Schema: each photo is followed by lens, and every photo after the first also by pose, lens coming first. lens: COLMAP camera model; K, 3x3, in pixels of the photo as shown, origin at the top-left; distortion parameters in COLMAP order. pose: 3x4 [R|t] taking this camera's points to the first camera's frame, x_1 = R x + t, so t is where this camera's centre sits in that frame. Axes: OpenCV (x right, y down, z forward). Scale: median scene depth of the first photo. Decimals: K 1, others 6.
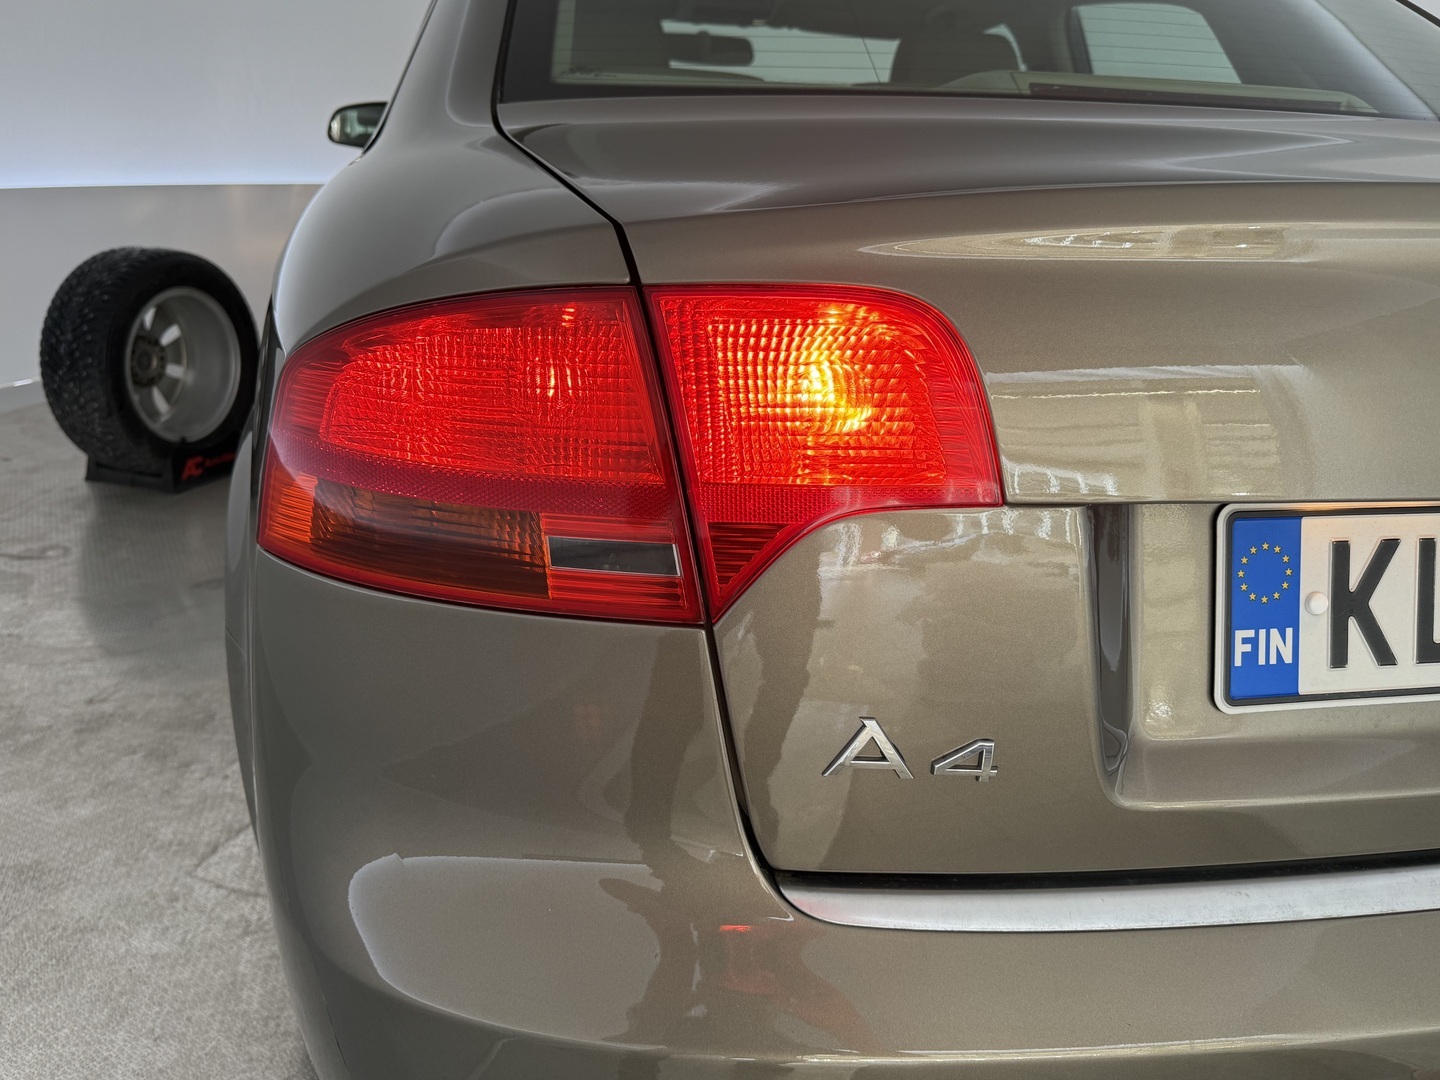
lens RADIAL K [[1111.9, 0, 720.0], [0, 1111.9, 540.0], [0, 0, 1]] dist [0.005472, -0.005718]
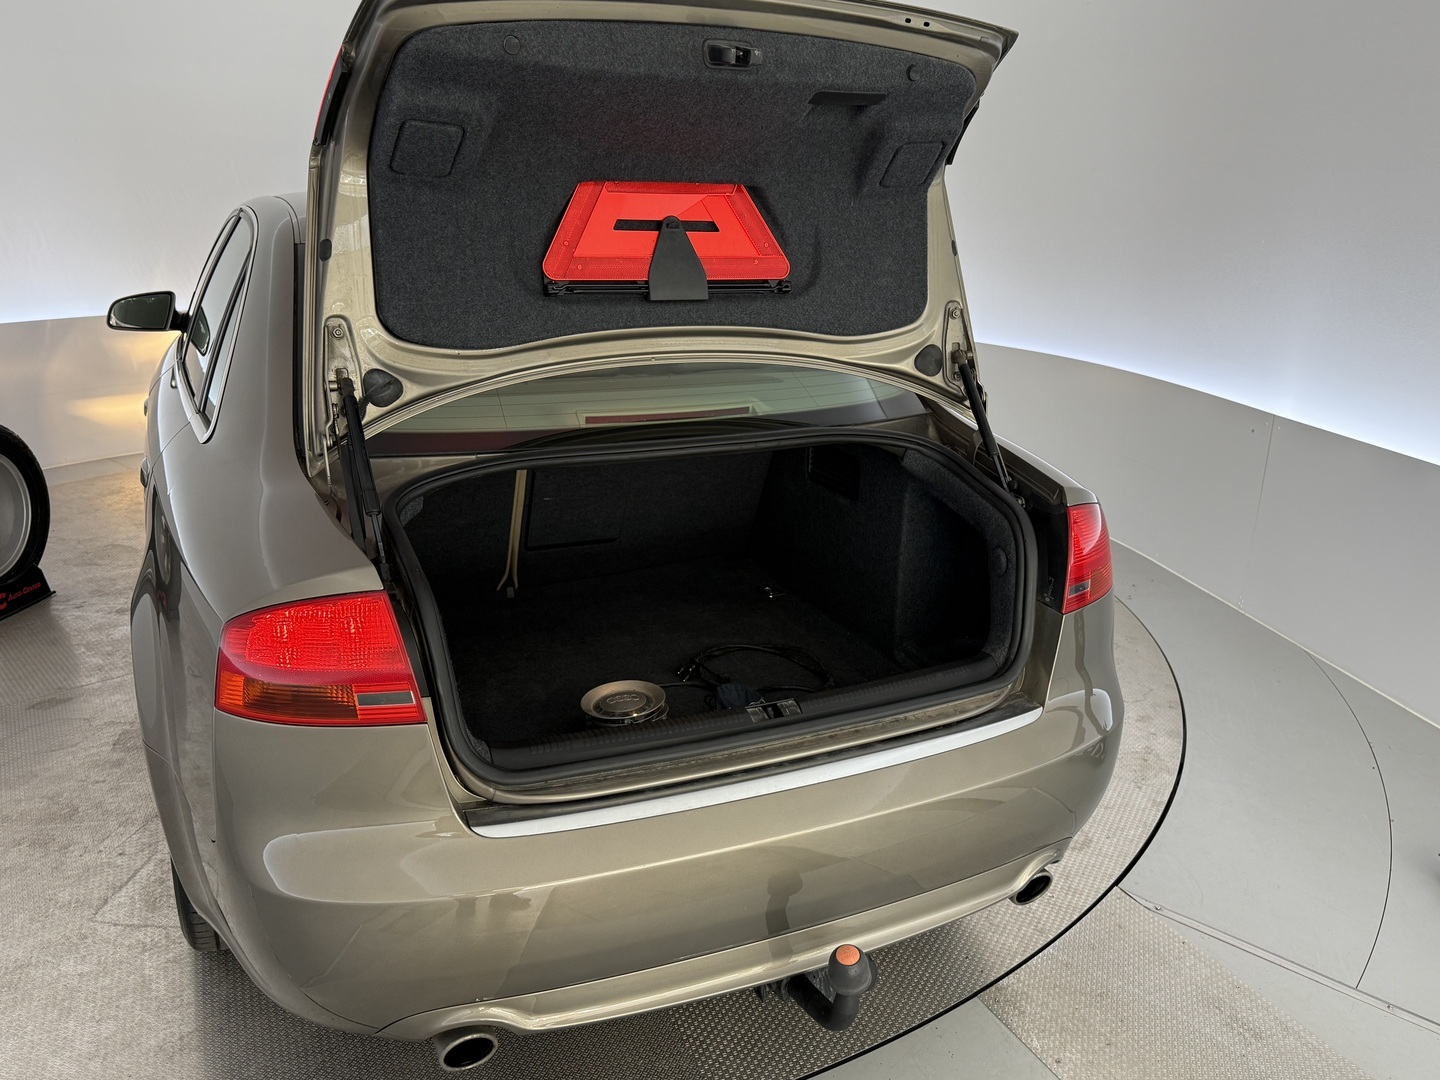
lens RADIAL K [[1111.9, 0, 720.0], [0, 1111.9, 540.0], [0, 0, 1]] dist [0.005472, -0.005718]
pose [[0.975141, -0.087836, 0.203431, 0.139006], [0.093097, 0.995522, -0.016420, -0.205276], [-0.201077, 0.034950, 0.978952, -1.401181]]
